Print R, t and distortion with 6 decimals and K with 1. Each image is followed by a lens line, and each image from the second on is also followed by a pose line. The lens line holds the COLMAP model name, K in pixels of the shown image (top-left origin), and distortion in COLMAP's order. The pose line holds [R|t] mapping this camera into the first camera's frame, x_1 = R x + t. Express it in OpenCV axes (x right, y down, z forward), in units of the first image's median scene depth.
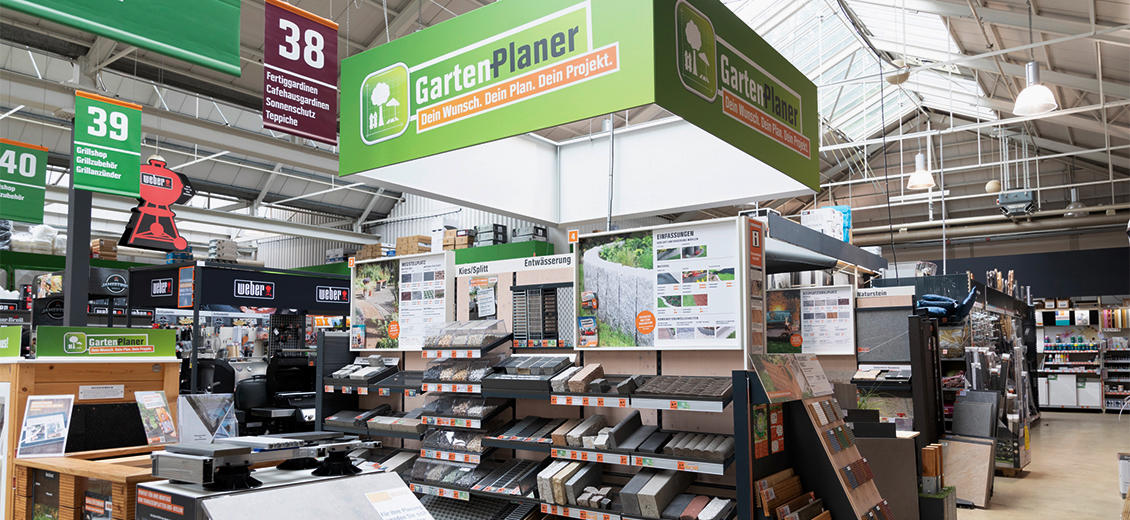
lens RADIAL K [[740.1, 0, 566.0], [0, 740.1, 317.0], [0, 0, 1]] dist [0.001272, -0.000249]
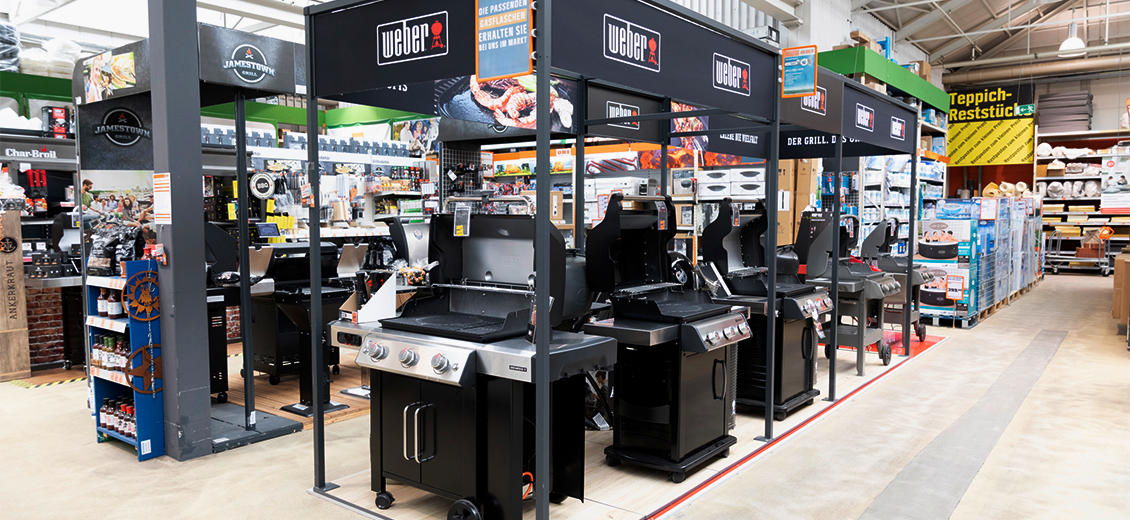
lens RADIAL K [[752.2, 0, 565.0], [0, 752.2, 260.0], [0, 0, 1]] dist [0.001445, 0.002872]
pose [[0.999735, -0.005272, -0.022413, -0.212517], [0.007698, 0.993946, 0.109601, 0.016425], [0.021699, -0.109745, 0.993723, 0.272819]]
